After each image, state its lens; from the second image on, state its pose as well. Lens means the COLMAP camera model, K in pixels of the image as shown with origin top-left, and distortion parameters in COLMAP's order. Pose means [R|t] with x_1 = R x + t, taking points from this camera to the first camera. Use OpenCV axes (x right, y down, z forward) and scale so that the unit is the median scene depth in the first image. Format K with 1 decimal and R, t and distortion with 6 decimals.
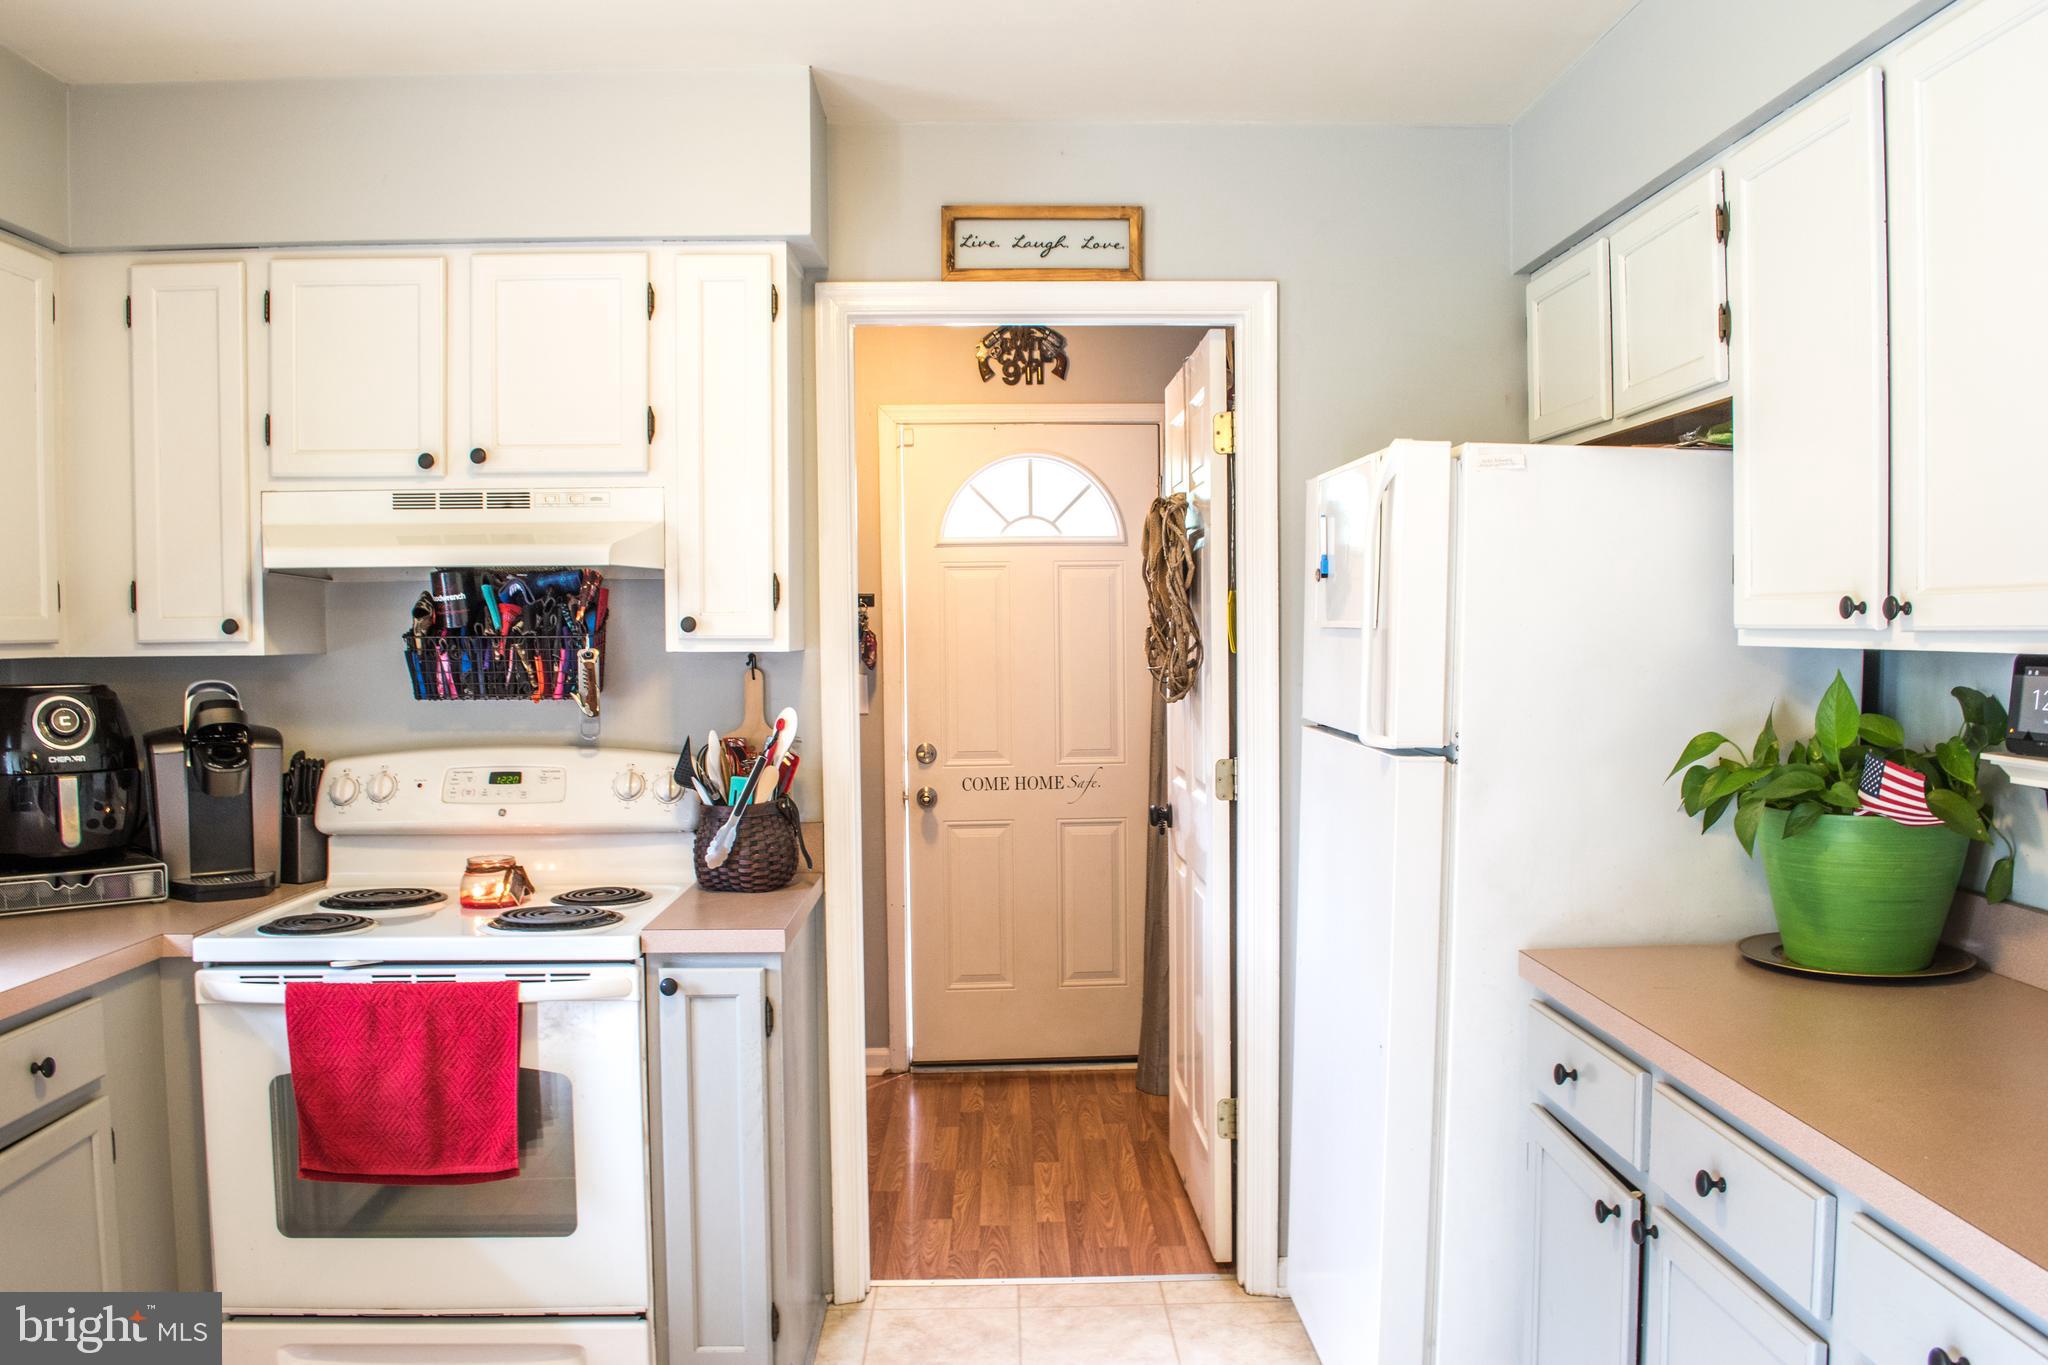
lens RADIAL K [[1615.5, 0, 1028.1], [0, 1615.5, 698.5], [0, 0, 1]] dist [-0.080678, 0.006106]
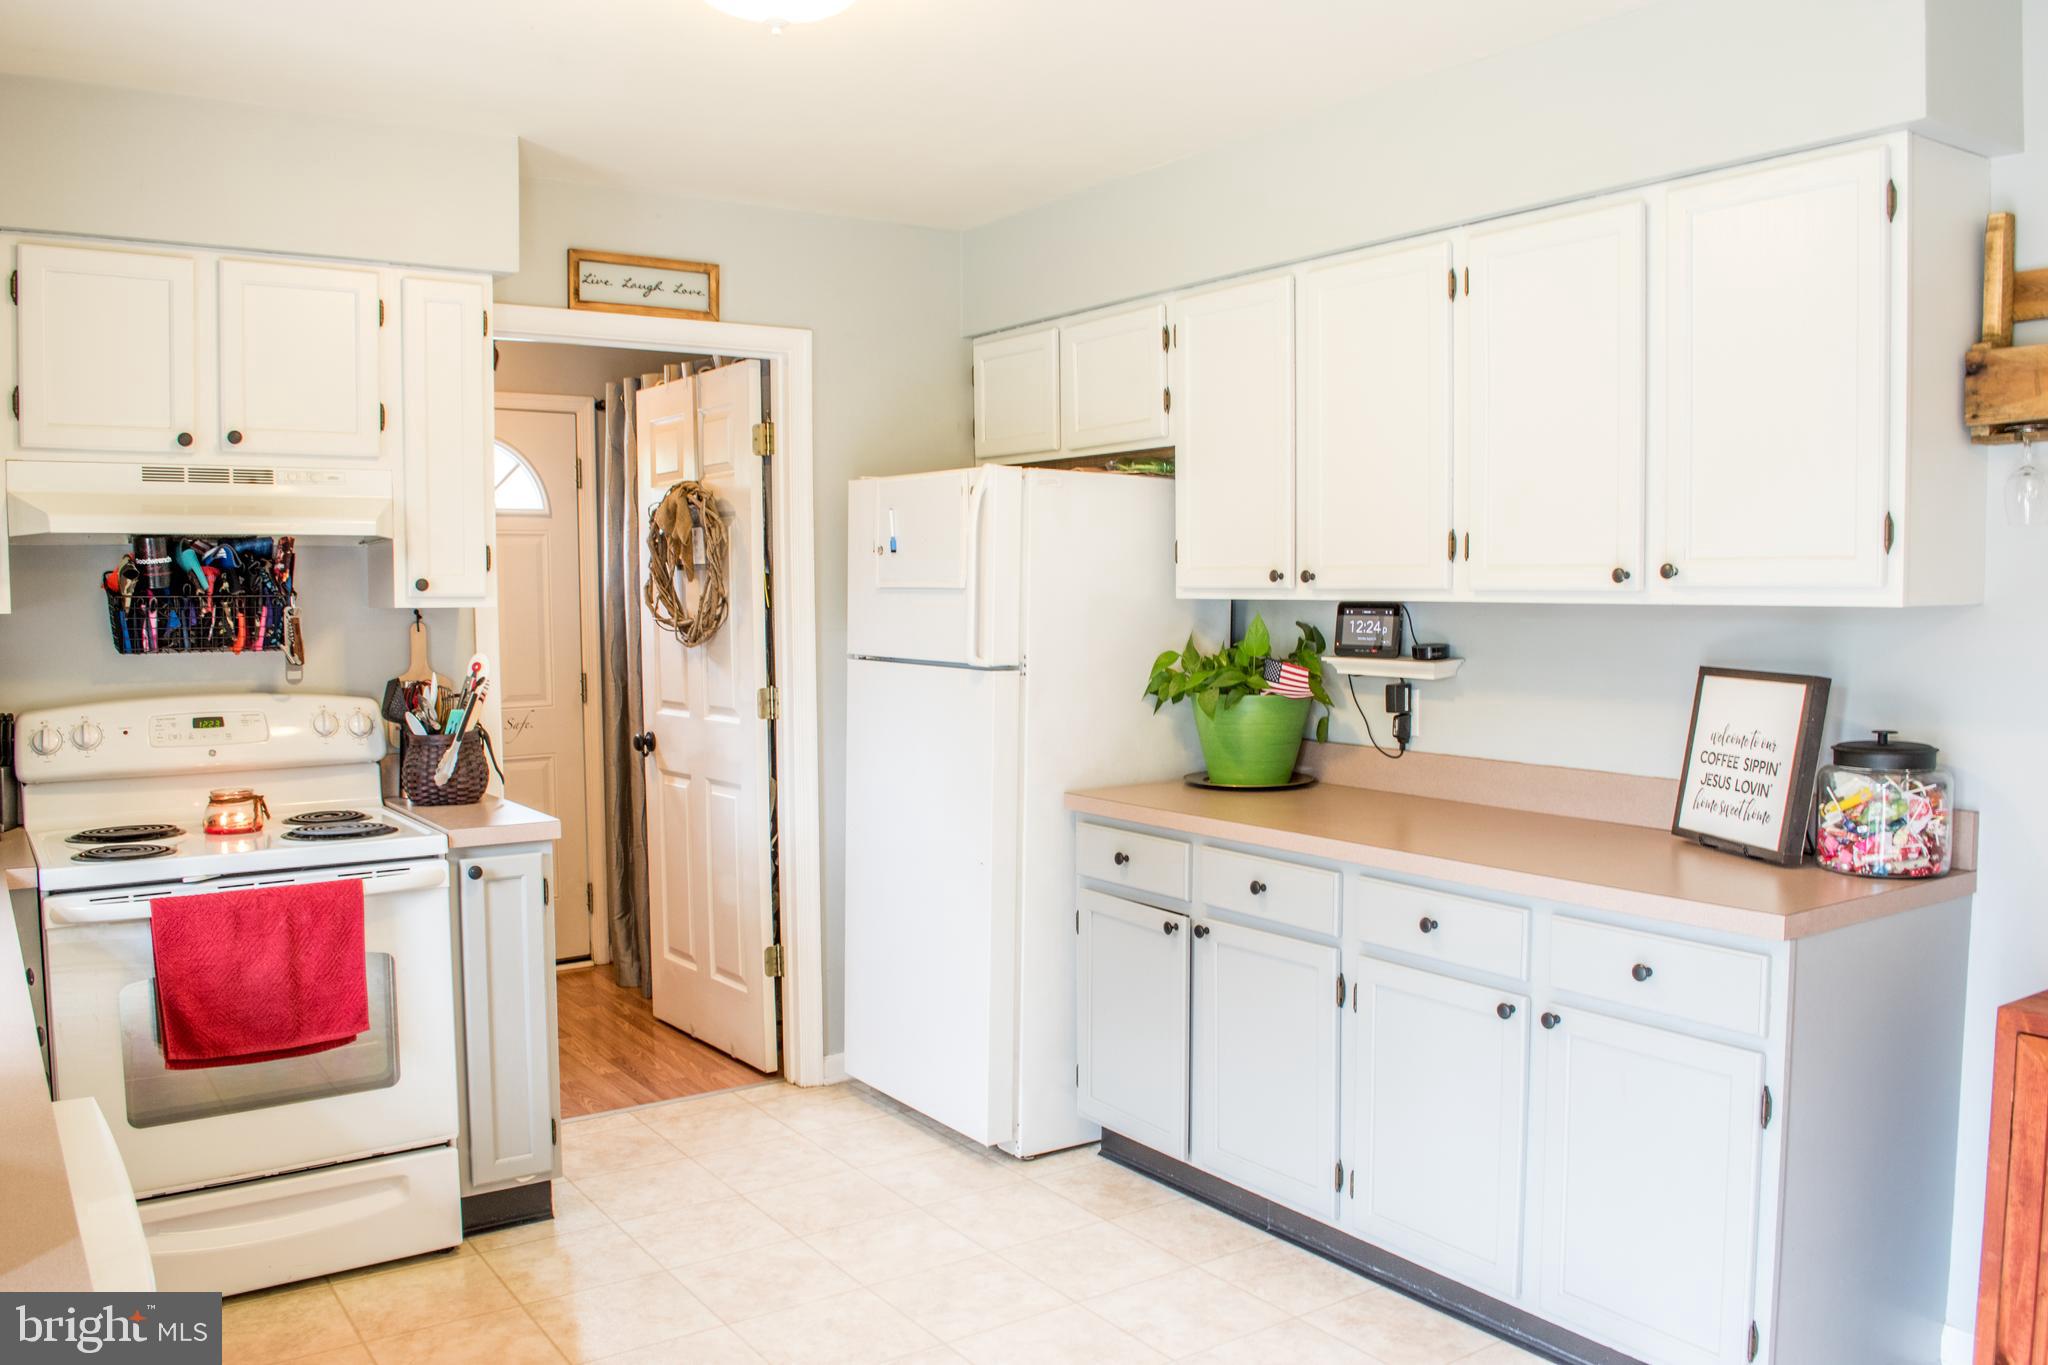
lens RADIAL K [[1615.5, 0, 1024.0], [0, 1615.5, 691.9], [0, 0, 1]] dist [-0.080678, 0.006106]
pose [[0.838562, -0.032794, 0.543818, -0.483632], [0.022667, 0.999423, 0.025316, 0.014387], [-0.544334, -0.008902, 0.838821, -0.254574]]
